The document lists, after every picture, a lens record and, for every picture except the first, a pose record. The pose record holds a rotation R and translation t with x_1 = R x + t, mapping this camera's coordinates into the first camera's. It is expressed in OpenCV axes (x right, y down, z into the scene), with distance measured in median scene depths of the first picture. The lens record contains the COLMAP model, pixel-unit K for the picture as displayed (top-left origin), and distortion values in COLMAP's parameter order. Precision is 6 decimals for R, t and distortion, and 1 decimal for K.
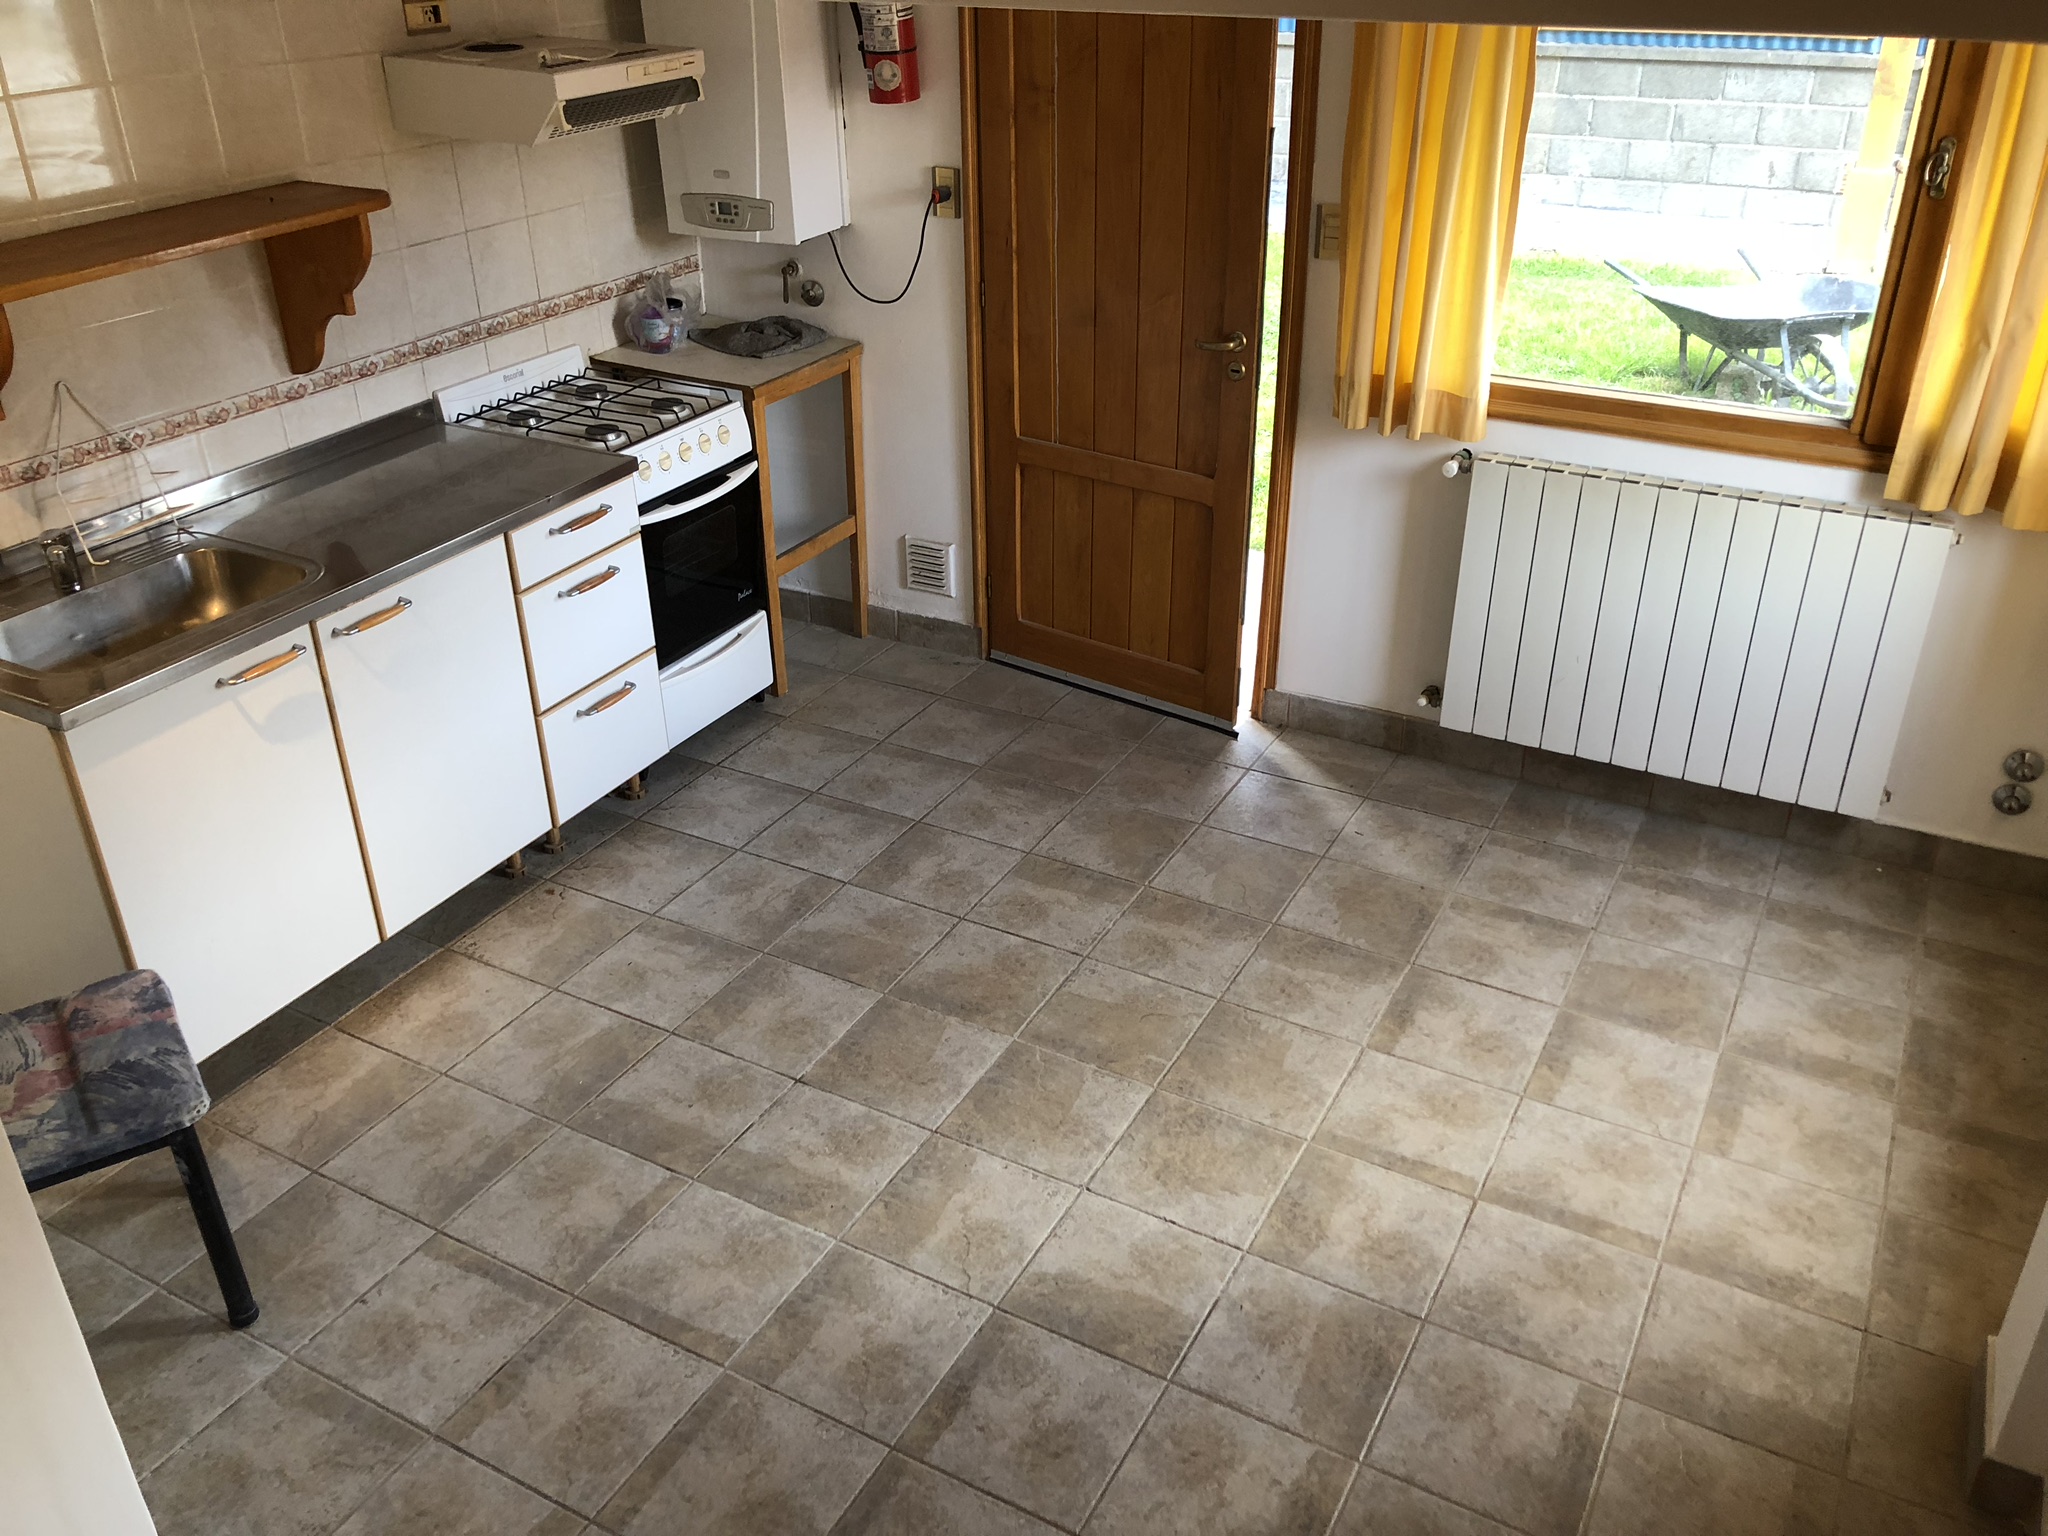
lens RADIAL K [[1633.2, 0, 1024.0], [0, 1633.2, 768.0], [0, 0, 1]] dist [0.015215, -0.050211]
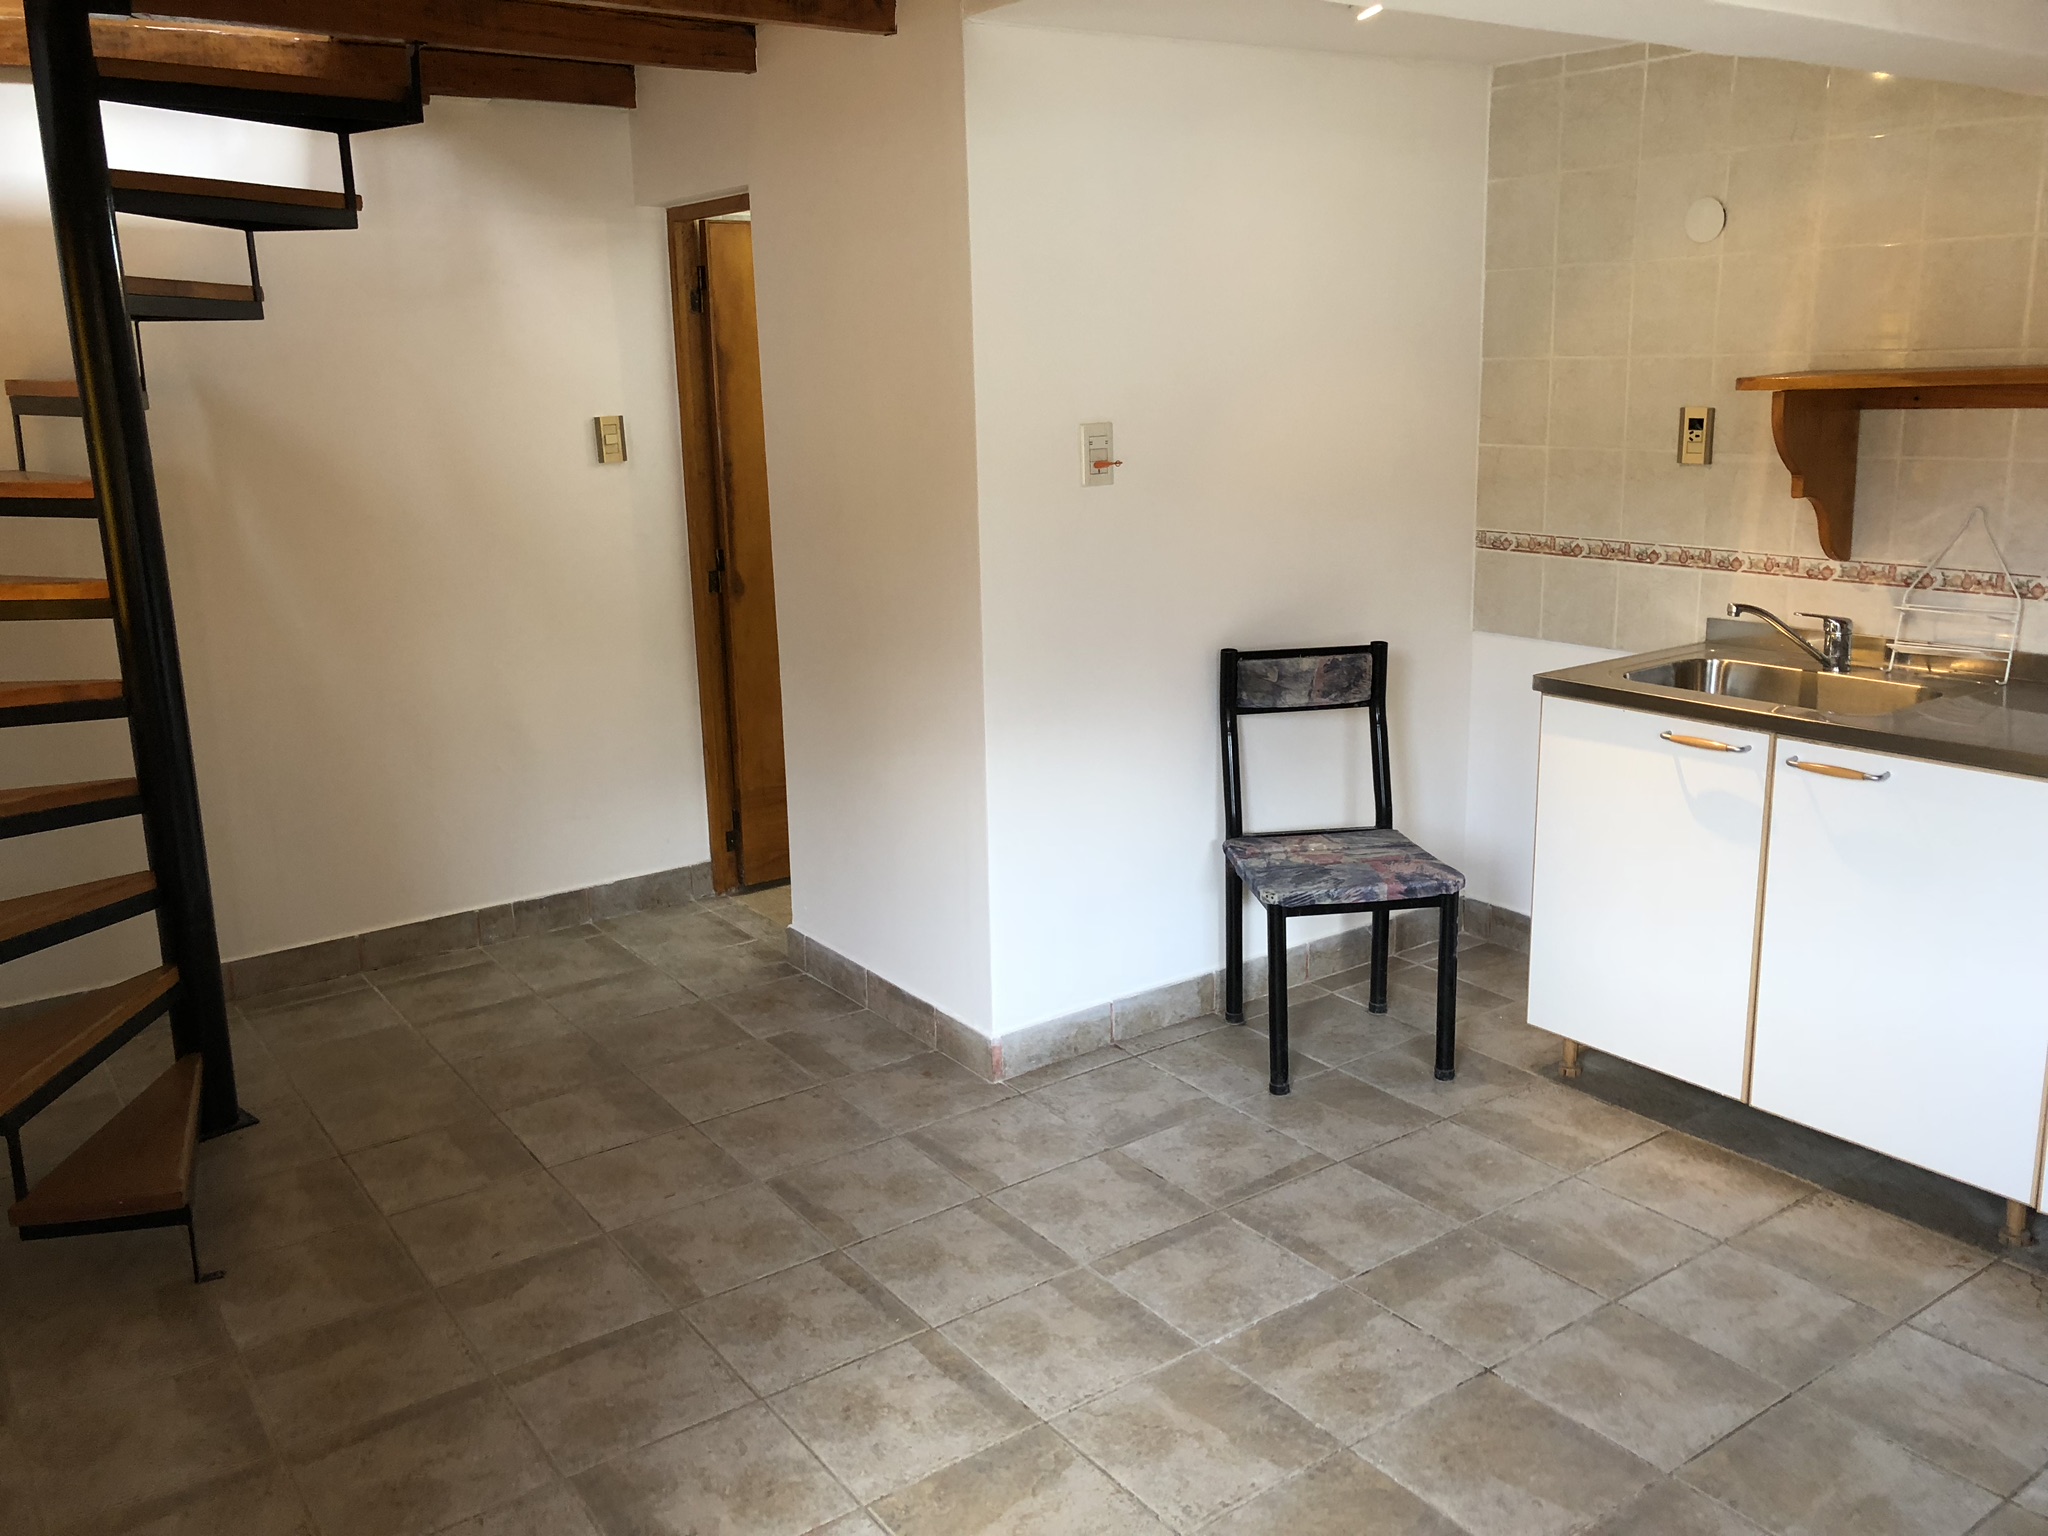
lens RADIAL K [[1687.5, 0, 1036.8], [0, 1687.5, 734.1], [0, 0, 1]] dist [0.017604, 0.013354]
pose [[-0.431996, 0.213203, -0.876313, 0.549412], [-0.412040, 0.817663, 0.402058, -0.271510], [0.802248, 0.534763, -0.265378, 0.786704]]
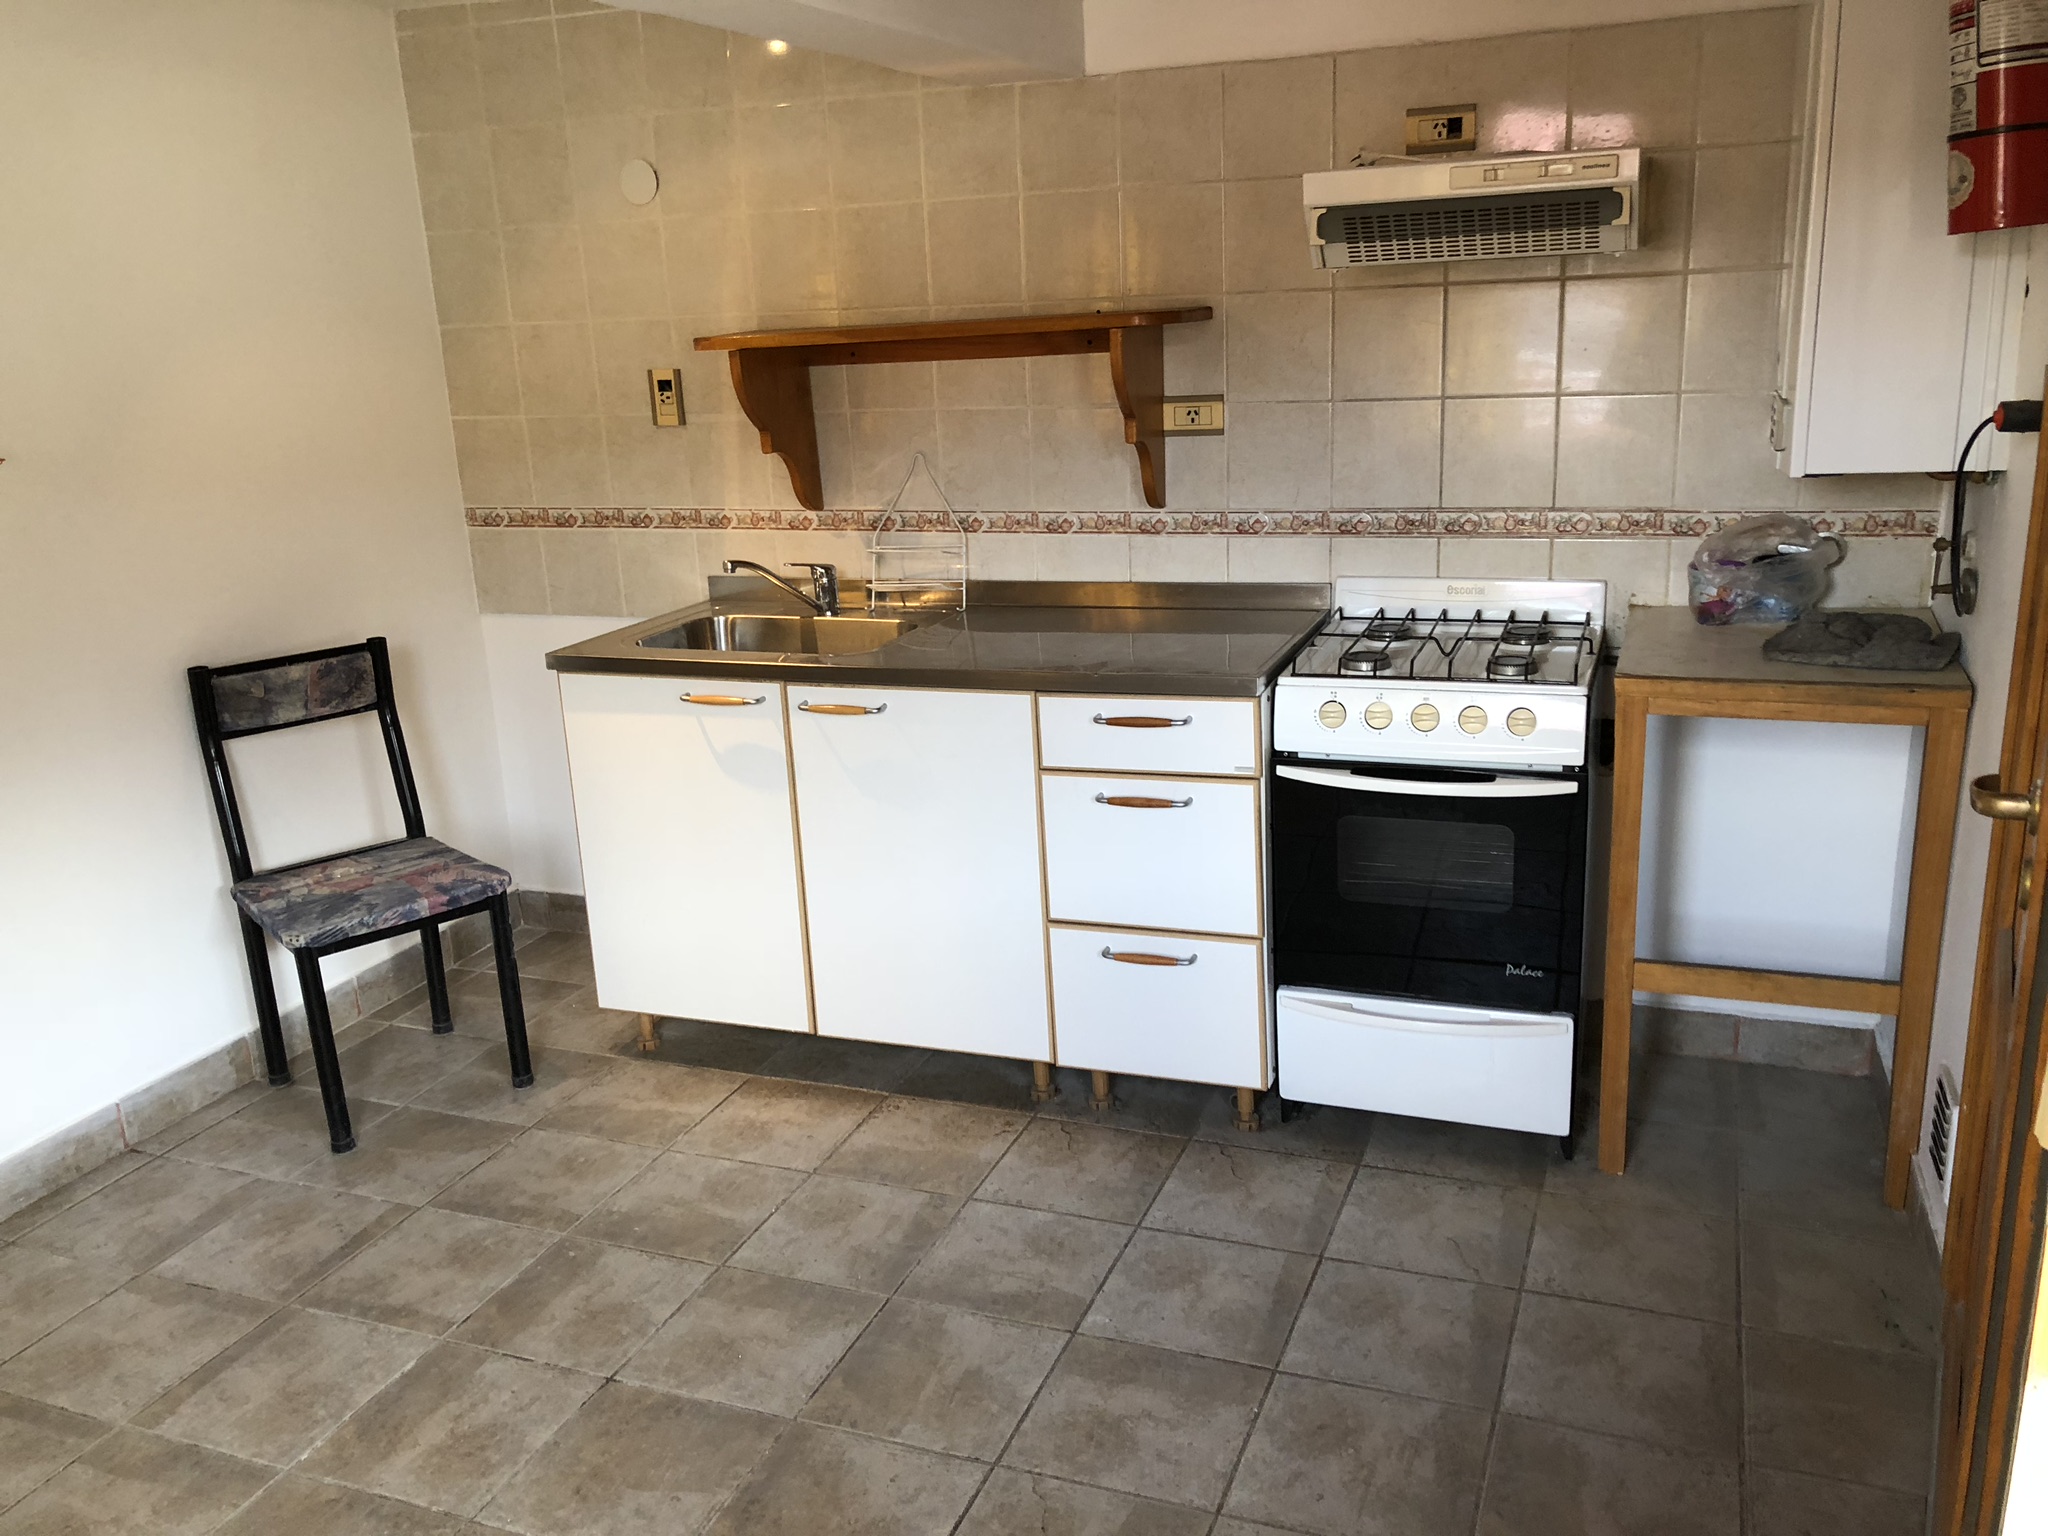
lens RADIAL K [[1670.4, 0, 1058.9], [0, 1670.4, 765.6], [0, 0, 1]] dist [0.005023, -0.004089]
pose [[0.136370, 0.272630, -0.952405, 0.501422], [-0.441167, 0.877507, 0.188022, -0.271125], [0.887003, 0.394530, 0.239941, 0.793961]]
